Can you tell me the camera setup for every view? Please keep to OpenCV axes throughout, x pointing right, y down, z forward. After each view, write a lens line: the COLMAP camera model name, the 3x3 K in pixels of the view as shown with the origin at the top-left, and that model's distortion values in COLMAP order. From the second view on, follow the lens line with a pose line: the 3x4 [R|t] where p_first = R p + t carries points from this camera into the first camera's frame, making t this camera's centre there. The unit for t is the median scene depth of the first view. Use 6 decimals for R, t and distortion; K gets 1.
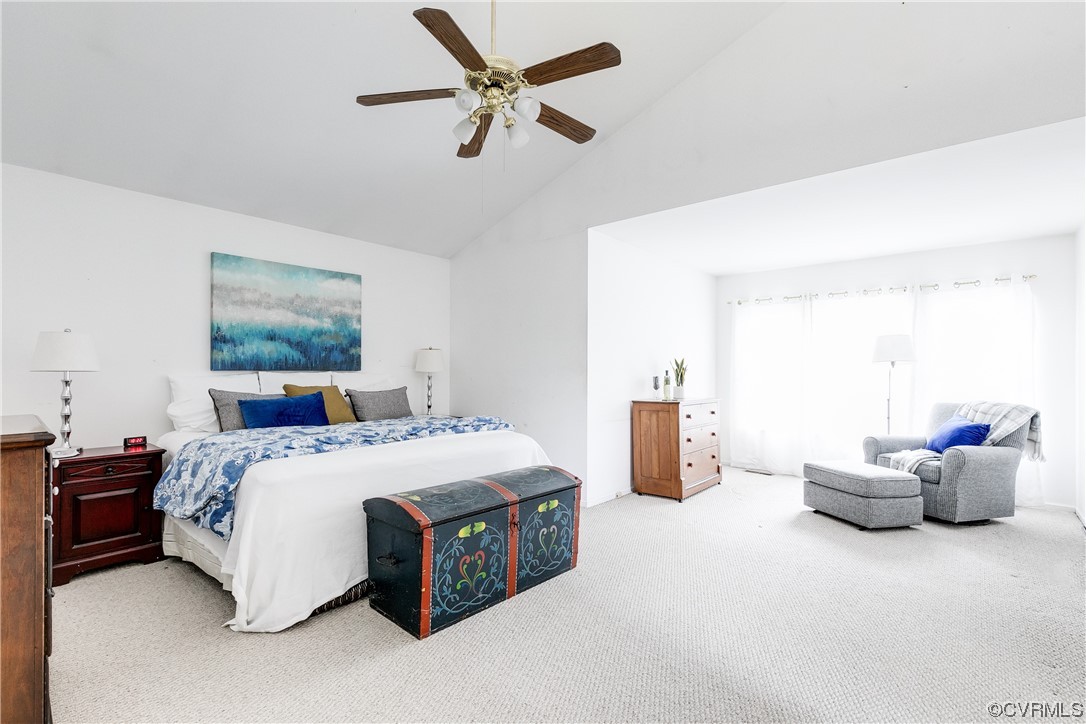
lens RADIAL K [[494.6, 0, 544.6], [0, 494.6, 364.7], [0, 0, 1]] dist [0.008229, -0.000622]
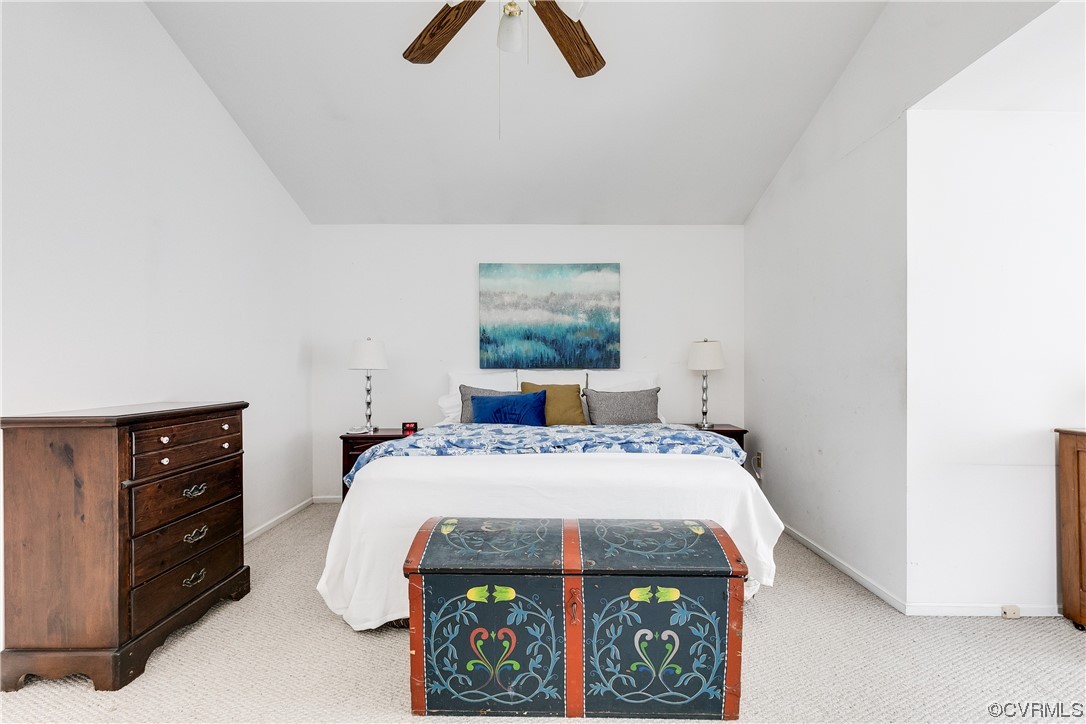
lens RADIAL K [[494.6, 0, 539.8], [0, 494.6, 365.6], [0, 0, 1]] dist [0.008229, -0.000622]
pose [[0.656064, -0.006394, -0.754678, 0.340411], [0.010840, 0.999941, 0.000952, 0.006577], [0.754627, -0.008805, 0.656095, 0.466150]]
